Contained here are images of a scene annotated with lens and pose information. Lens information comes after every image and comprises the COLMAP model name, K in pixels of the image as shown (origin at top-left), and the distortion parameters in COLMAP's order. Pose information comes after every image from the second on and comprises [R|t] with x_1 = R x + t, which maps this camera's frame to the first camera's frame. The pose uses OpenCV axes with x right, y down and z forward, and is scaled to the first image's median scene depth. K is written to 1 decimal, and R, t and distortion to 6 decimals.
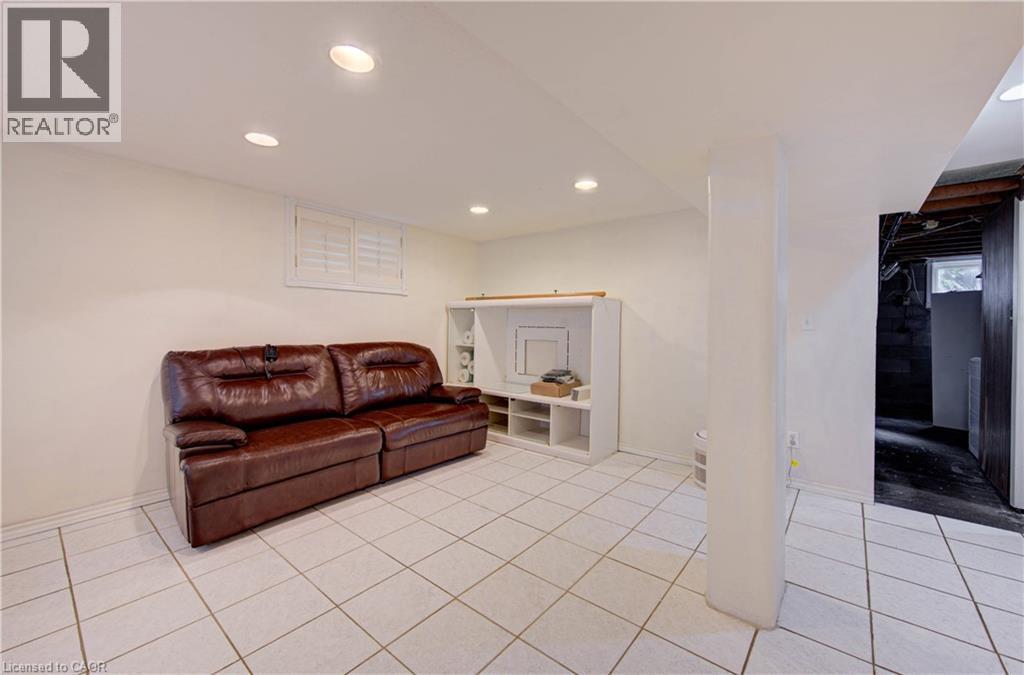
lens RADIAL K [[404.1, 0, 514.0], [0, 404.1, 323.2], [0, 0, 1]] dist [-0.003678, -0.000572]
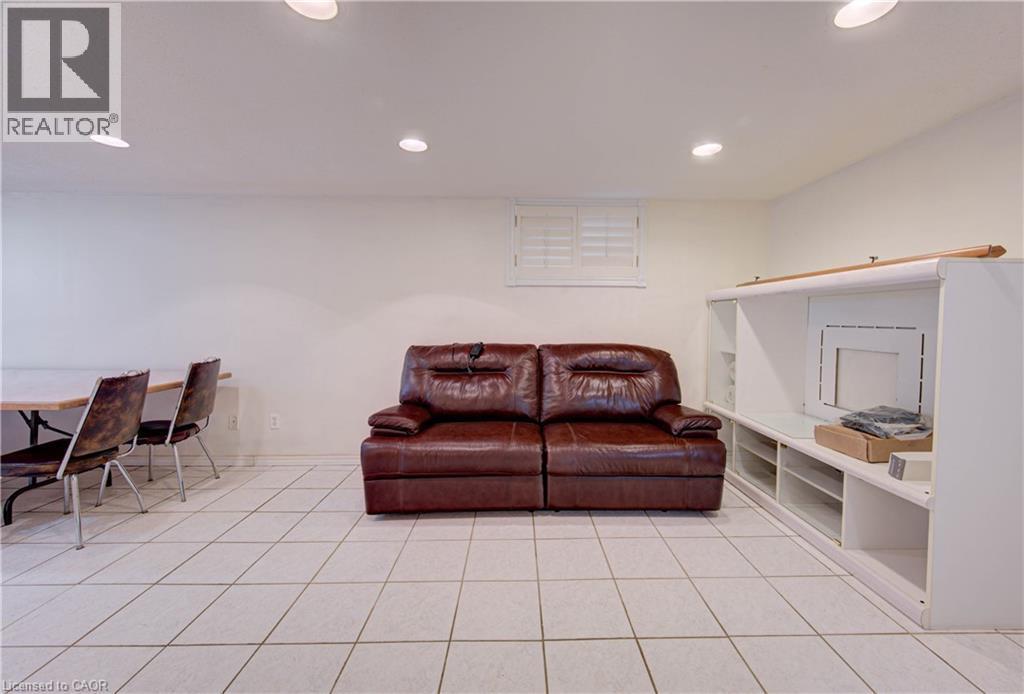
lens RADIAL K [[399.8, 0, 535.6], [0, 399.8, 329.4], [0, 0, 1]] dist [0.003146, 0.000196]
pose [[0.653224, 0.009439, -0.757106, 0.228798], [0.004567, 0.999855, 0.016405, 0.001990], [0.757151, -0.014174, 0.653087, 0.352130]]
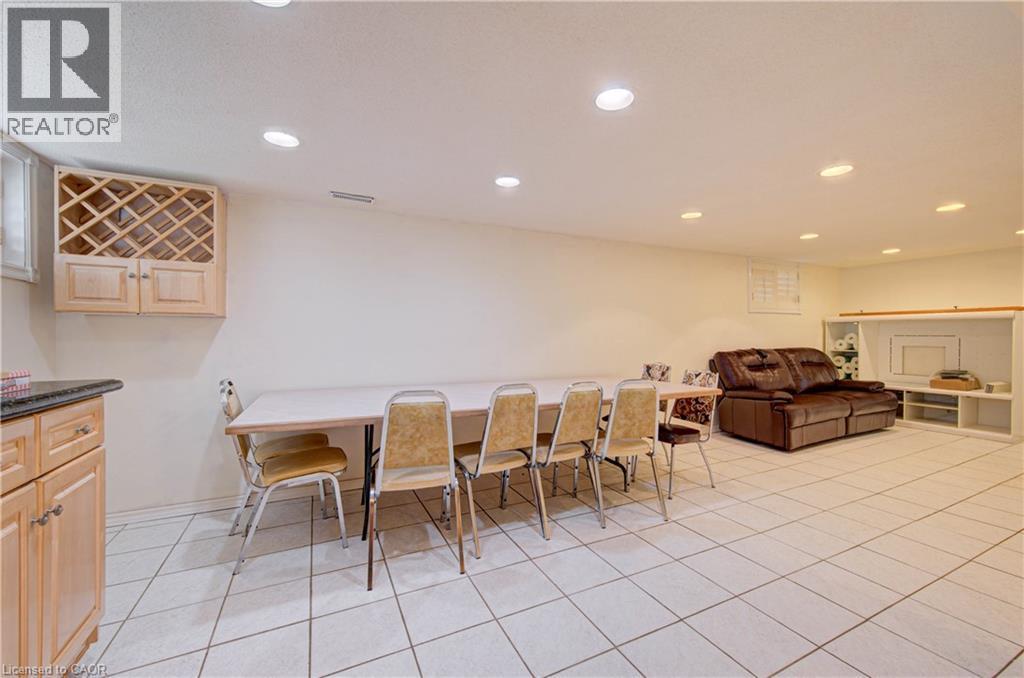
lens RADIAL K [[404.1, 0, 514.0], [0, 404.1, 324.7], [0, 0, 1]] dist [-0.003678, -0.000572]
pose [[0.908151, -0.025935, -0.417838, -0.662174], [0.015388, 0.999473, -0.028592, -0.009677], [0.418360, 0.019536, 0.908071, -0.762961]]
